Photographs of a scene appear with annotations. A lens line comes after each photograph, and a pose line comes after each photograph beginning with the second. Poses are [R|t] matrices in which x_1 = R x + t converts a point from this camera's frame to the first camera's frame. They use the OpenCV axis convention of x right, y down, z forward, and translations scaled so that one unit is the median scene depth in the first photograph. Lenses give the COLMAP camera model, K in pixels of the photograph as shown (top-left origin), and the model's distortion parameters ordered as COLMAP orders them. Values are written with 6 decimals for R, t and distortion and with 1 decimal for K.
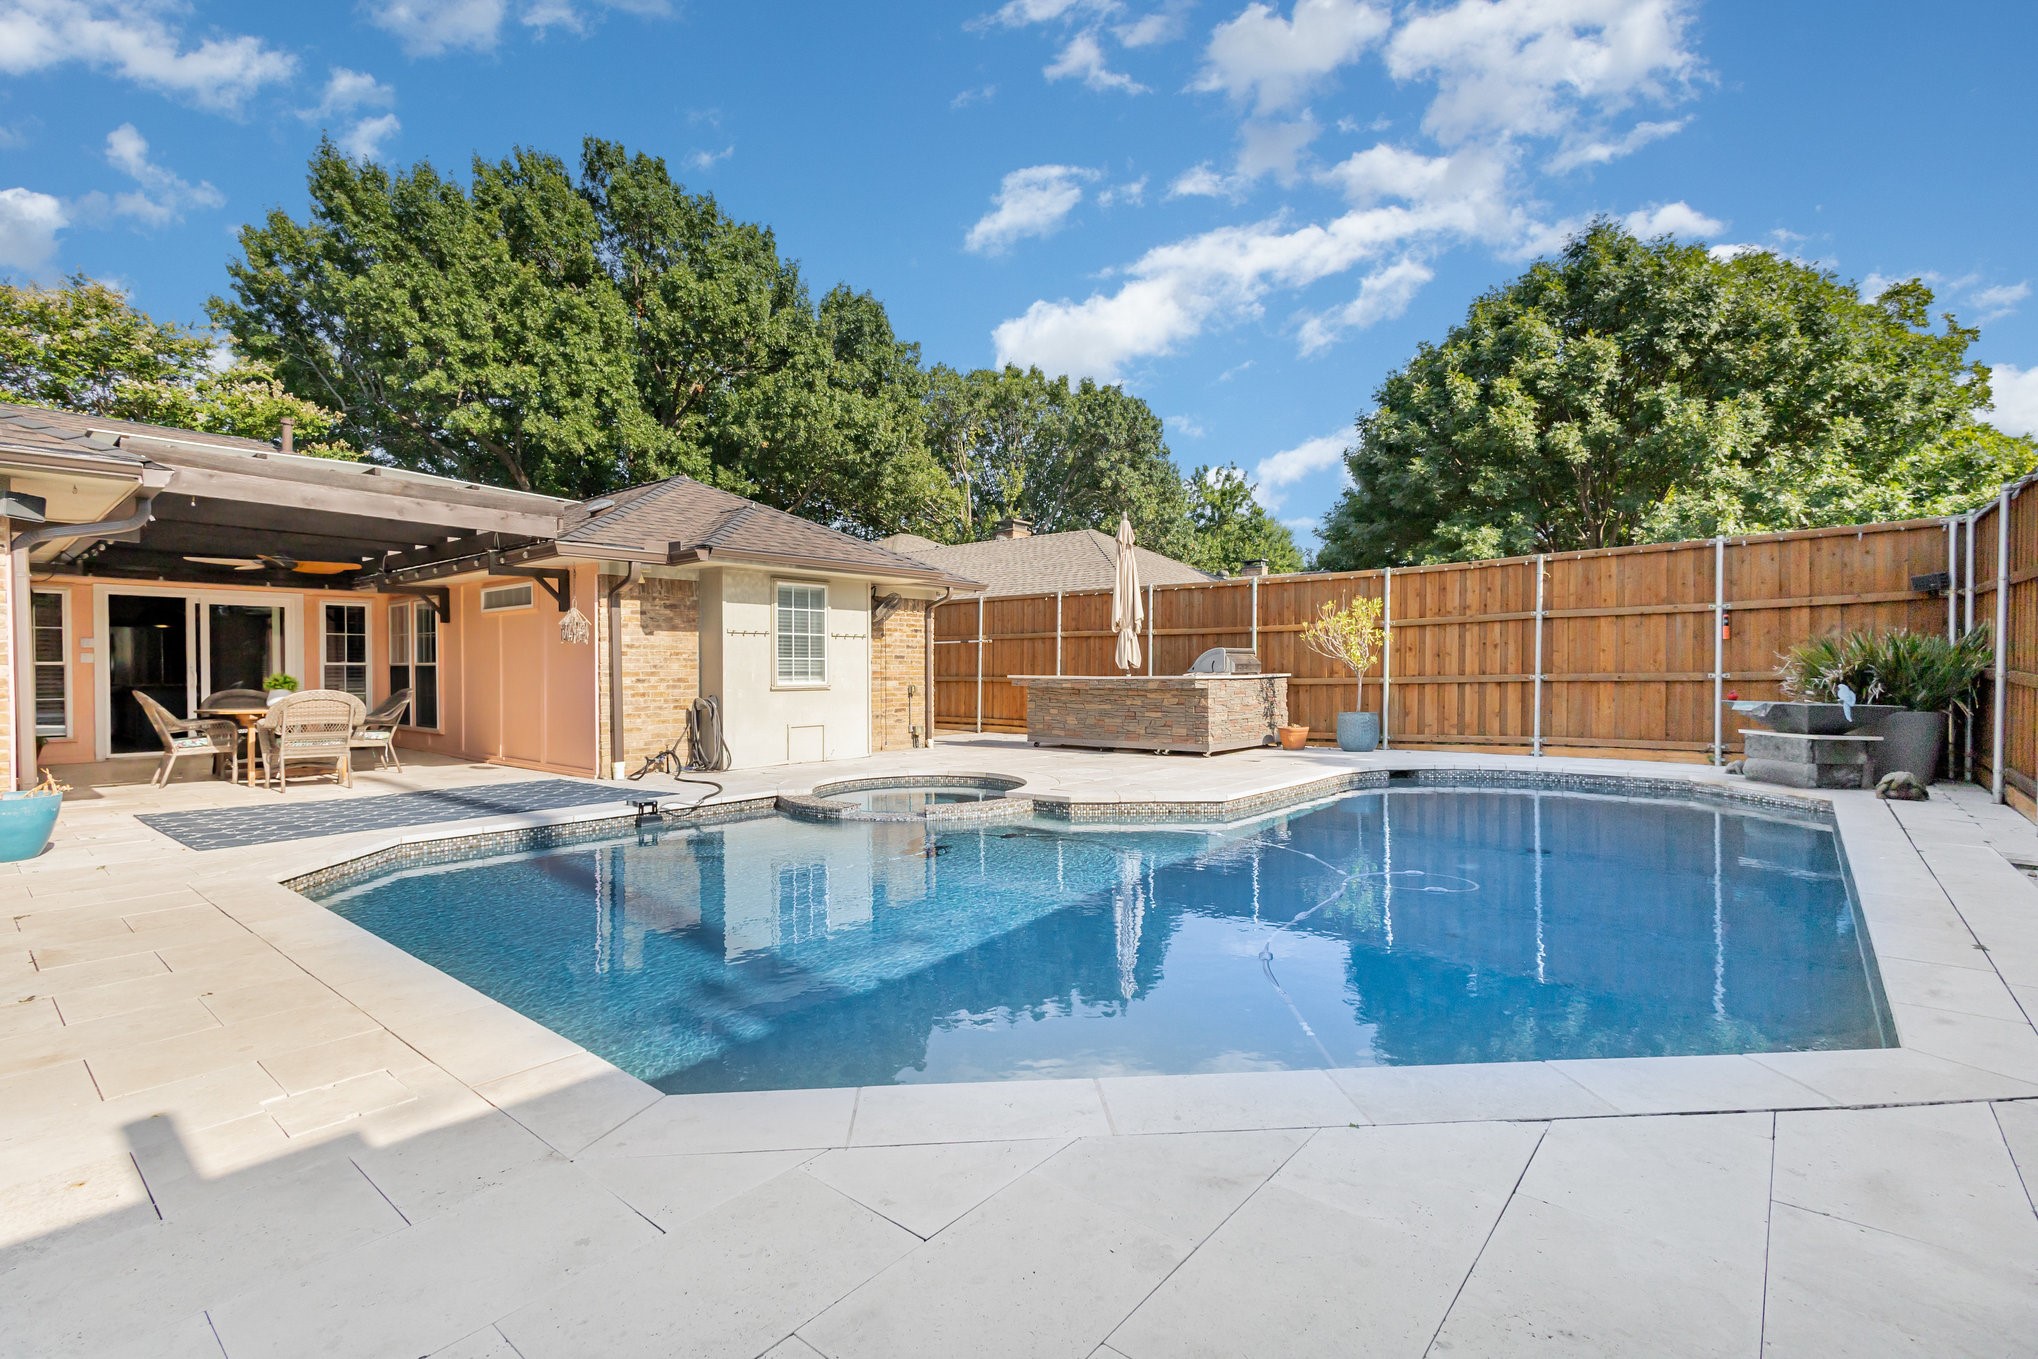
lens RADIAL K [[931.2, 0, 1021.9], [0, 931.2, 676.1], [0, 0, 1]] dist [0.009609, 0.000891]
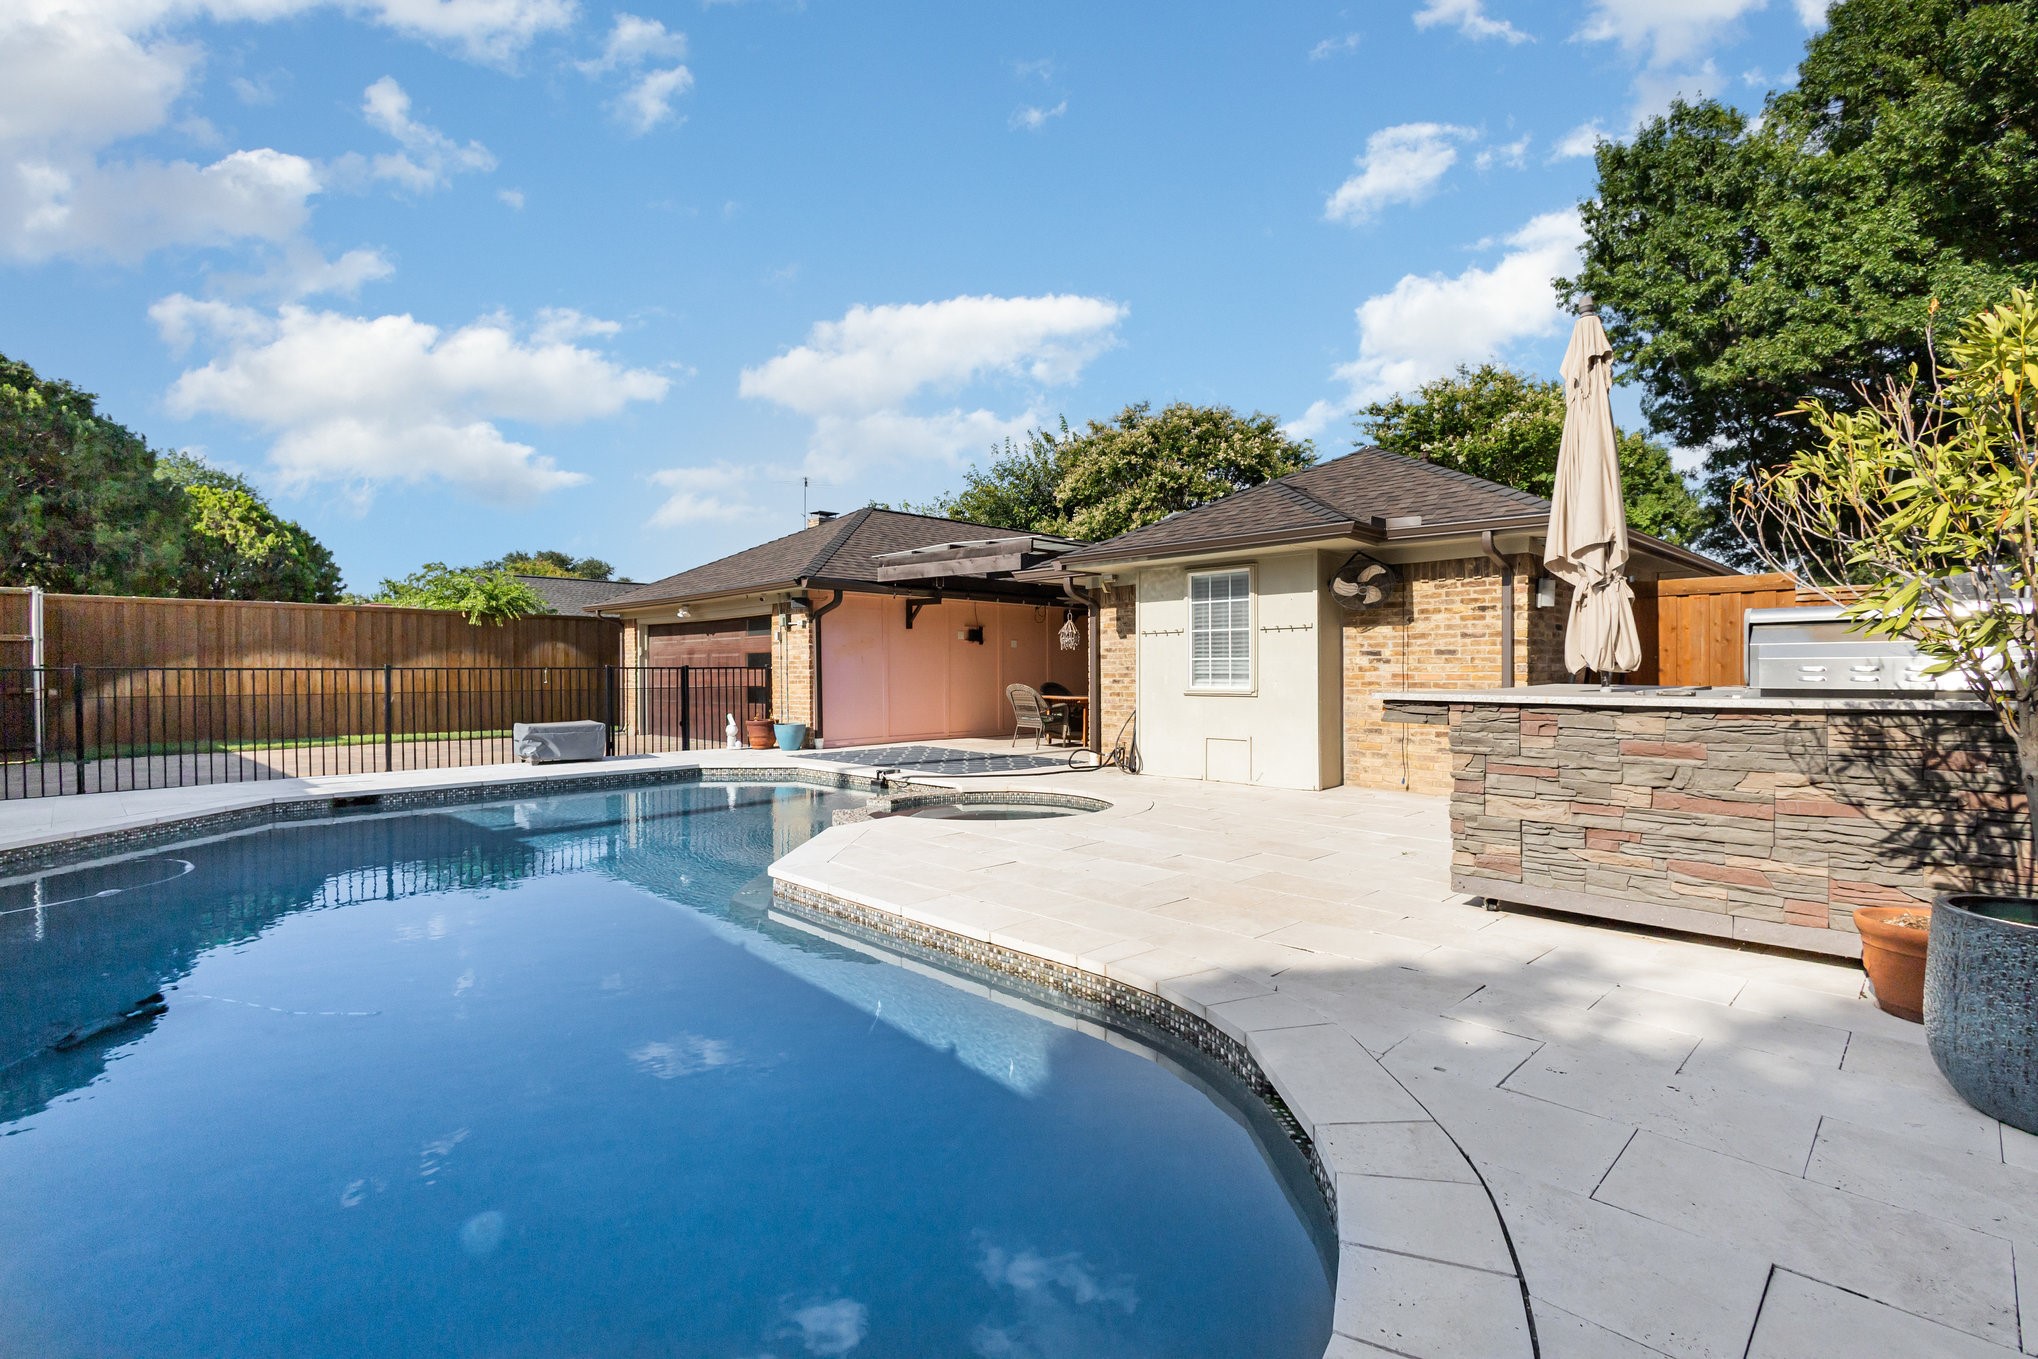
lens RADIAL K [[935.5, 0, 1019.7], [0, 935.5, 663.9], [0, 0, 1]] dist [0.004769, -0.001342]
pose [[-0.094602, -0.000449, -0.995515, 0.398252], [-0.002263, 0.999997, -0.000236, -0.008451], [0.995513, 0.002230, -0.094603, 0.564955]]
